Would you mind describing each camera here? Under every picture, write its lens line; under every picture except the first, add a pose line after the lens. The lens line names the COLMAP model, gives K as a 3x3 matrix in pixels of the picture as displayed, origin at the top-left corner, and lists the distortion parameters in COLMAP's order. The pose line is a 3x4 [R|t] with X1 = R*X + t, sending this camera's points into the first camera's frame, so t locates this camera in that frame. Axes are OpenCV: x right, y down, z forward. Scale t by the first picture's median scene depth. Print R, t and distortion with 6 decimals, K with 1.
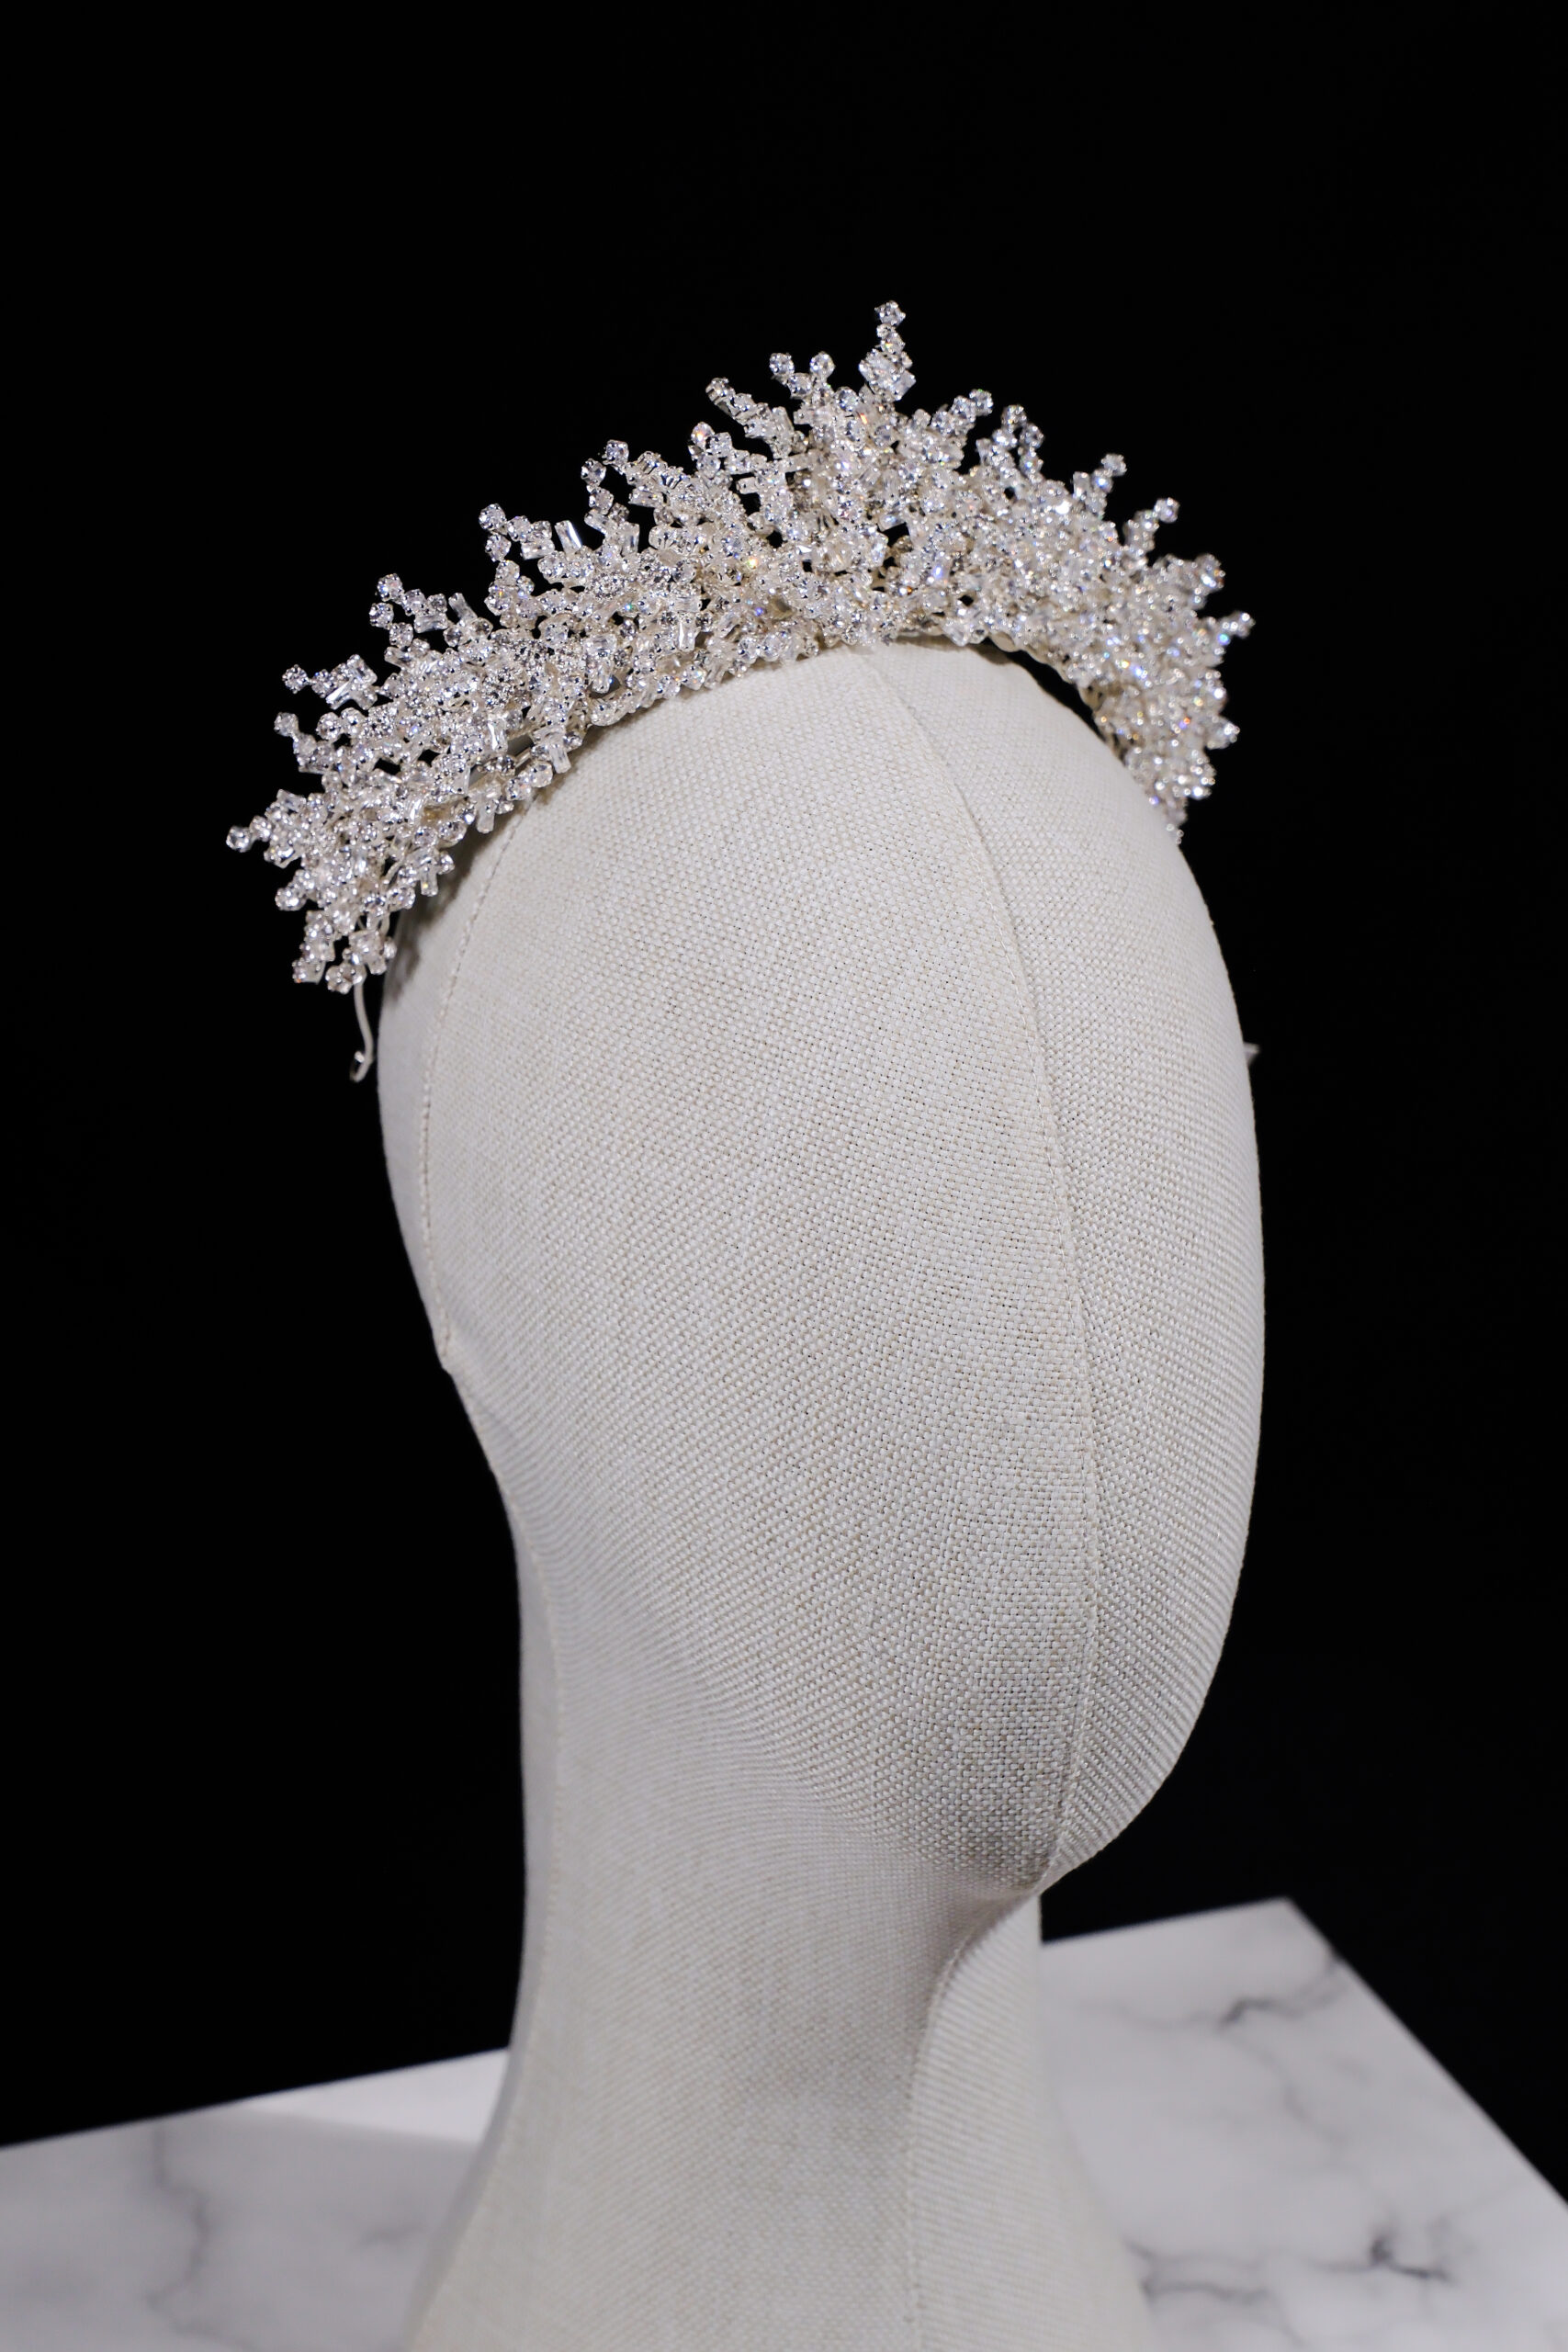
lens RADIAL K [[5112.5, 0, 752.2], [0, 5112.5, 1236.4], [0, 0, 1]] dist [0.085423, 0.000000]
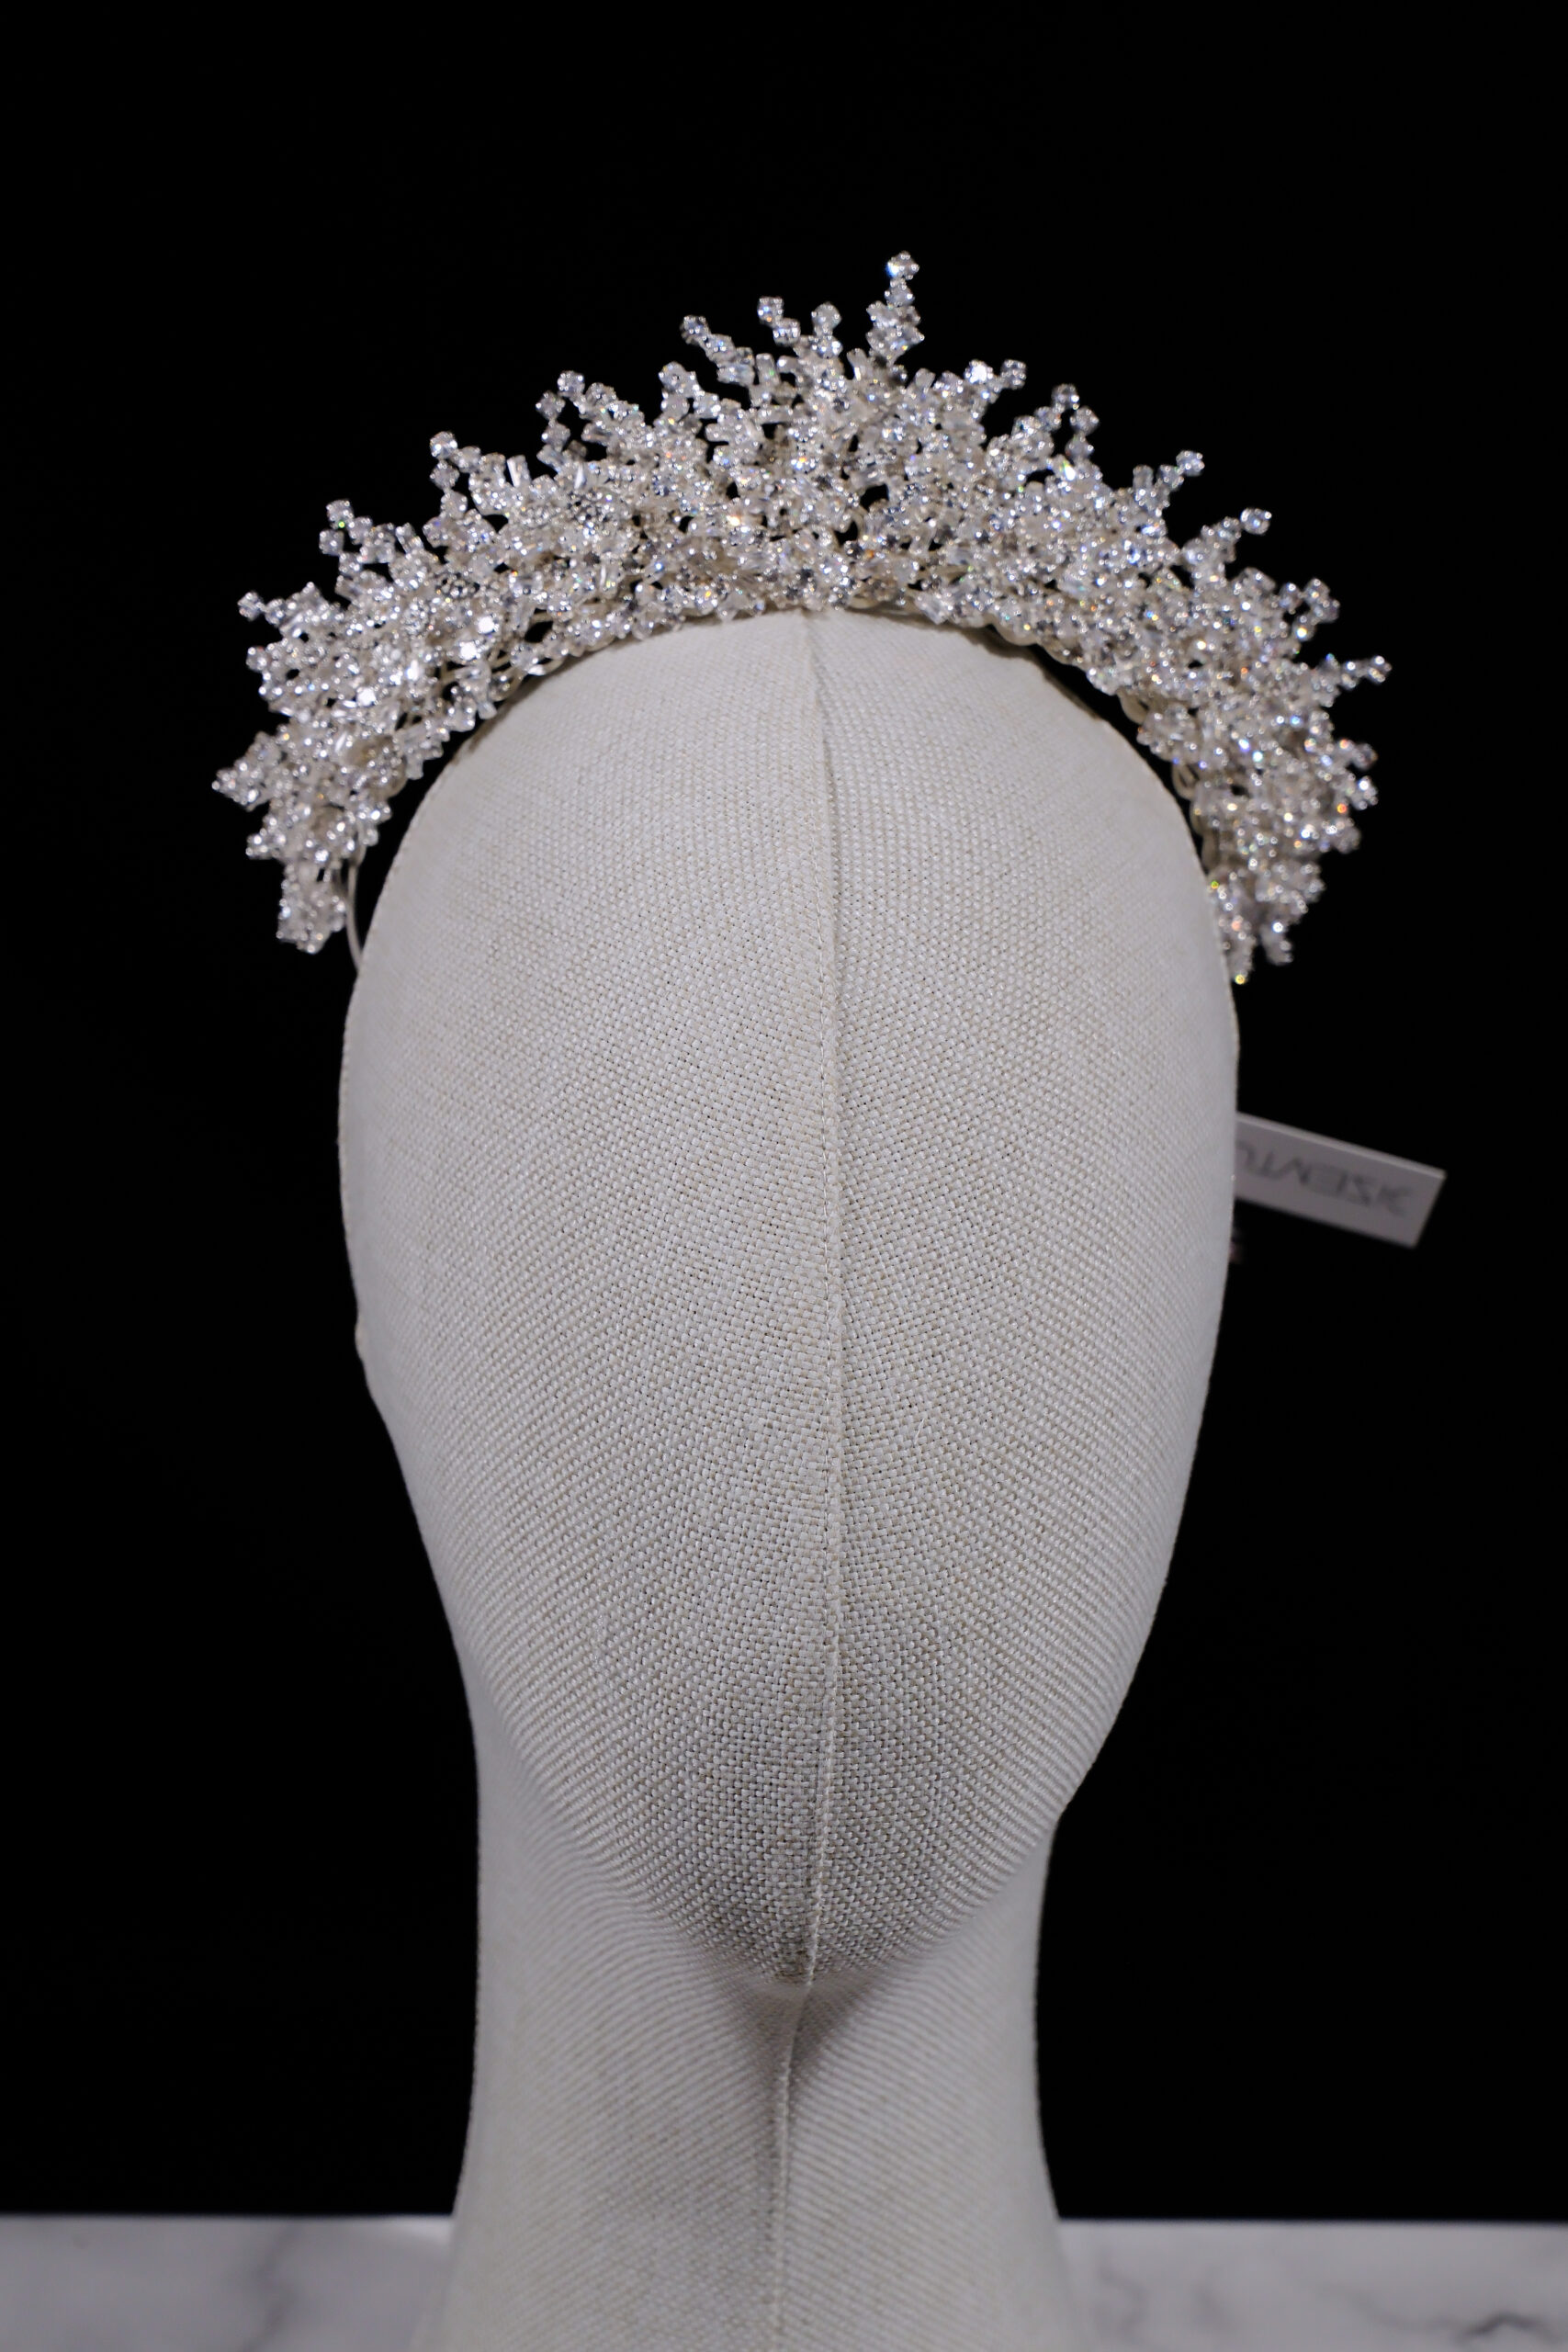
lens RADIAL K [[5112.5, 0, 780.2], [0, 5112.5, 1201.8], [0, 0, 1]] dist [0.085423, 0.000000]
pose [[0.934050, 0.099783, -0.342921, 0.356614], [-0.136905, 0.986866, -0.085747, 0.072782], [0.329861, 0.127040, 0.935443, 0.153746]]
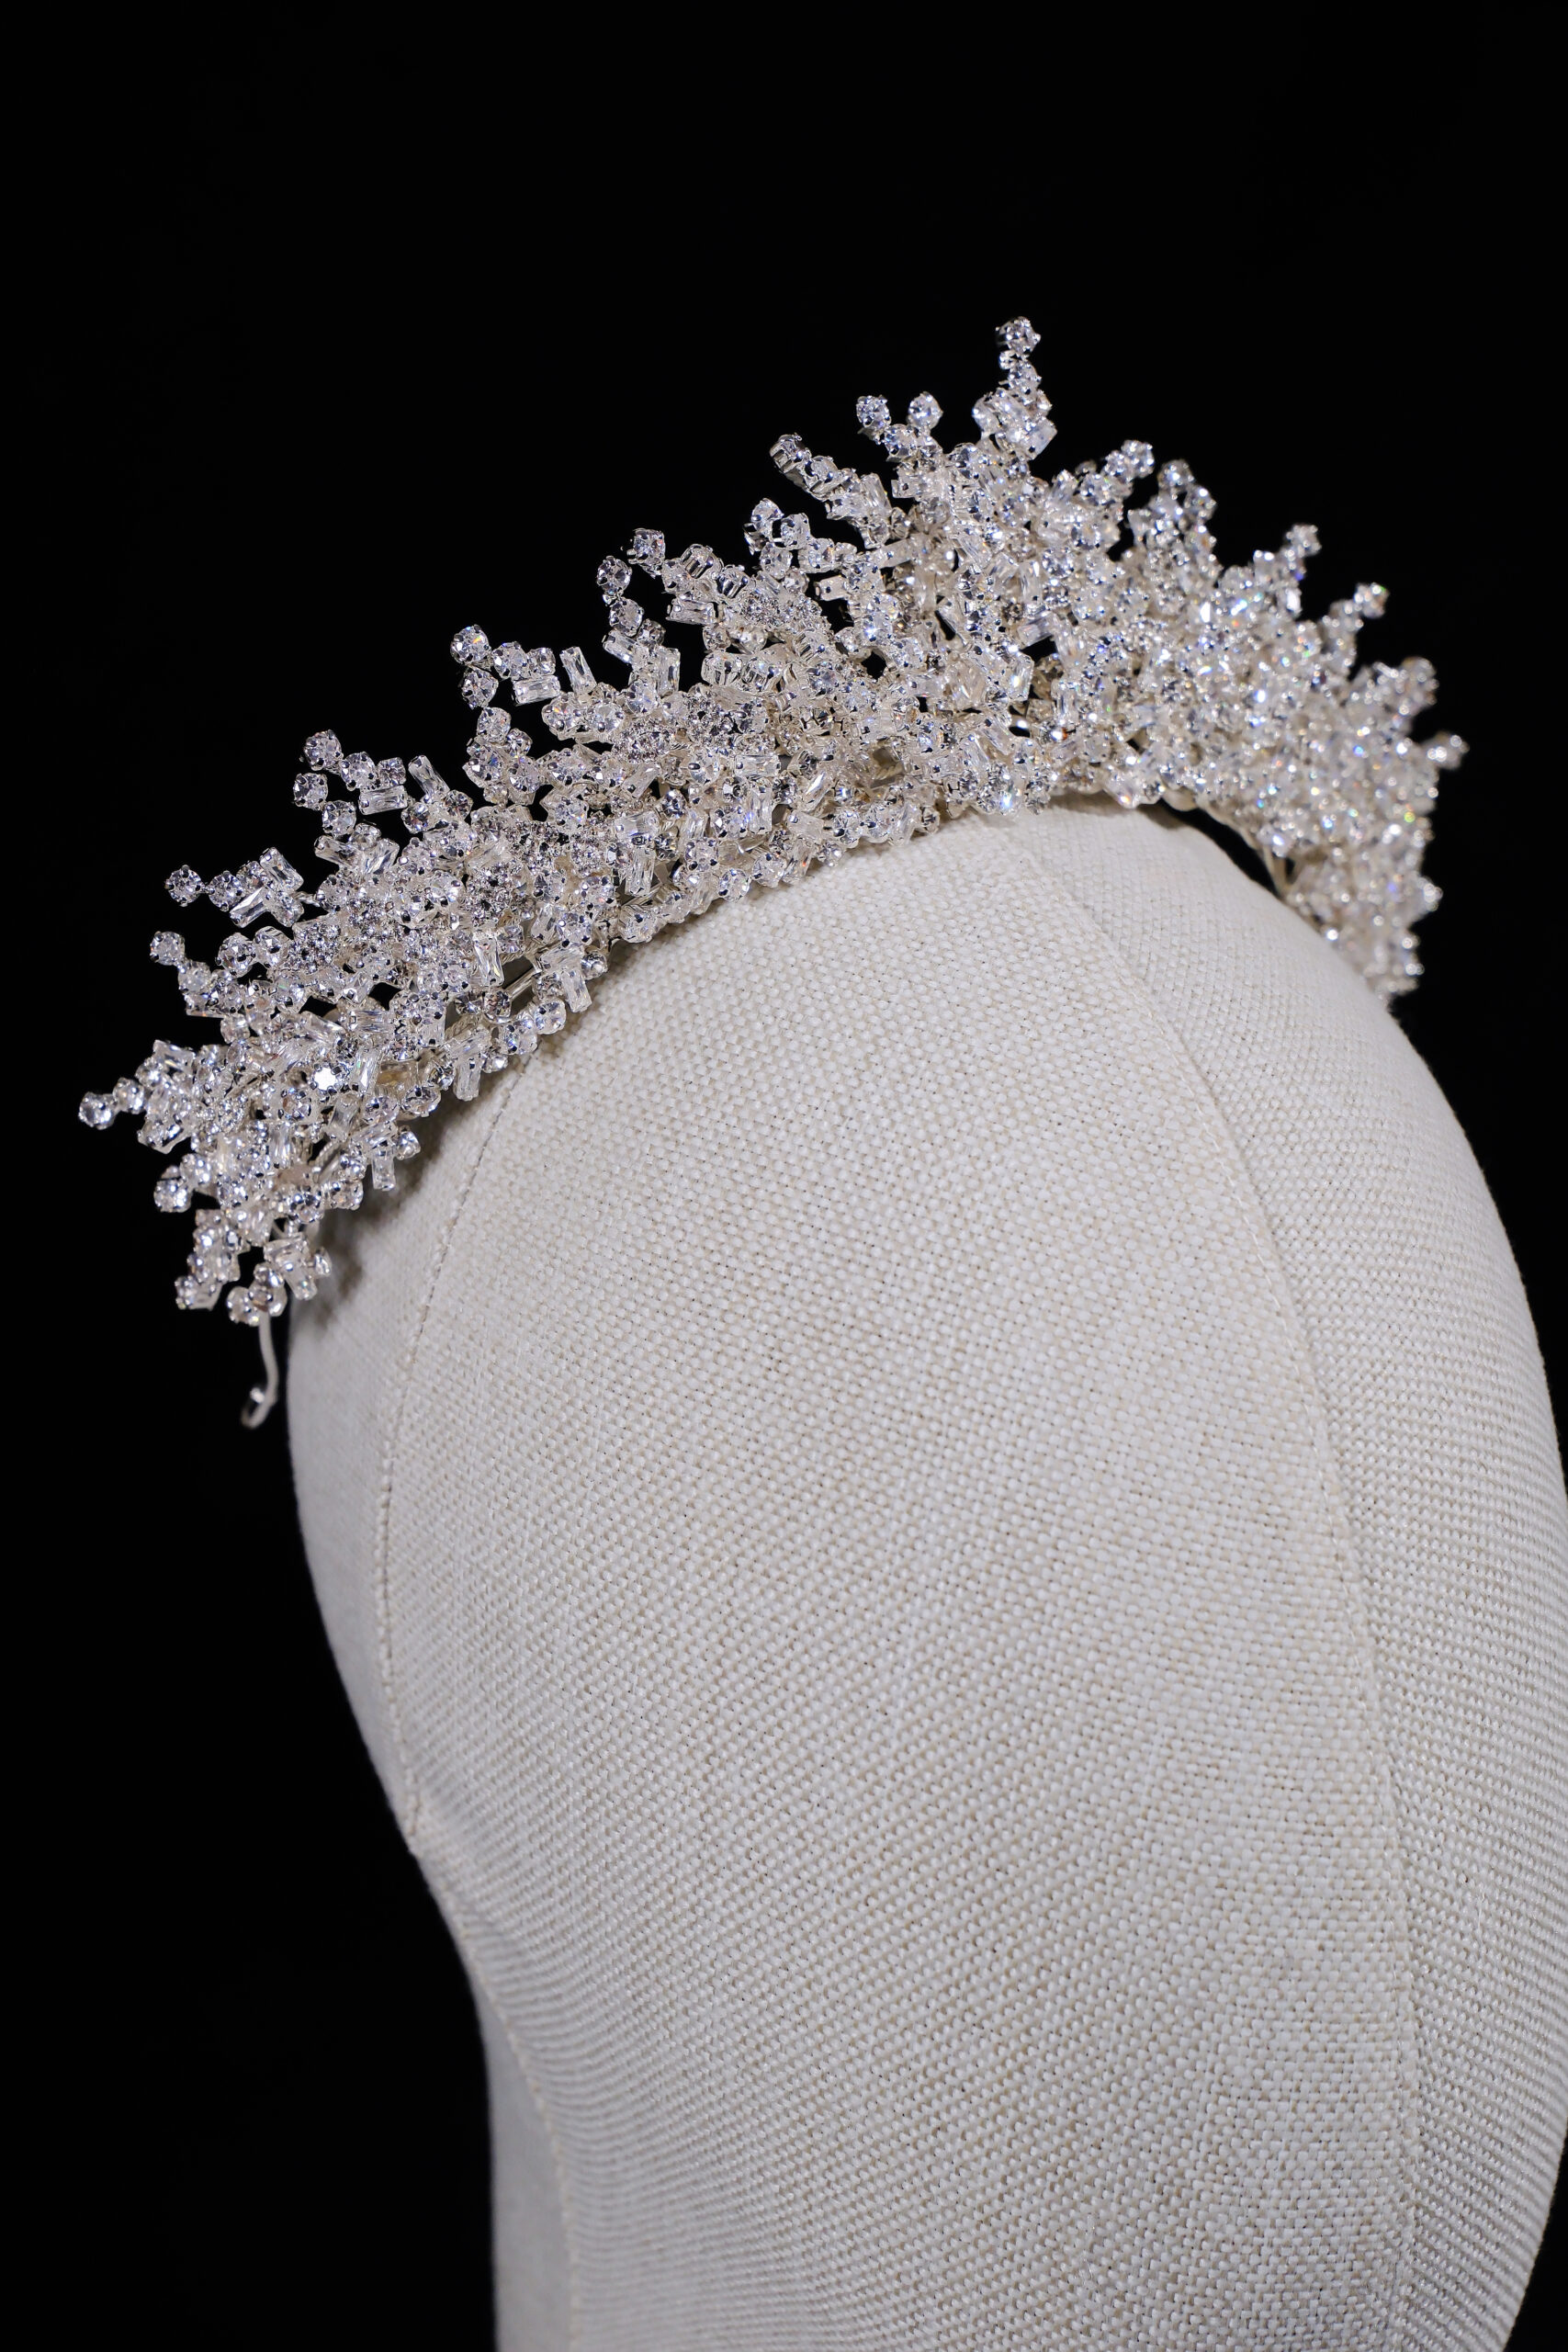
lens RADIAL K [[5112.5, 0, 784.6], [0, 5112.5, 1298.1], [0, 0, 1]] dist [0.085423, 0.000000]
pose [[0.994990, -0.034780, 0.093725, -0.078167], [0.033185, 0.999278, 0.018523, -0.066087], [-0.094301, -0.015319, 0.995426, 0.321120]]
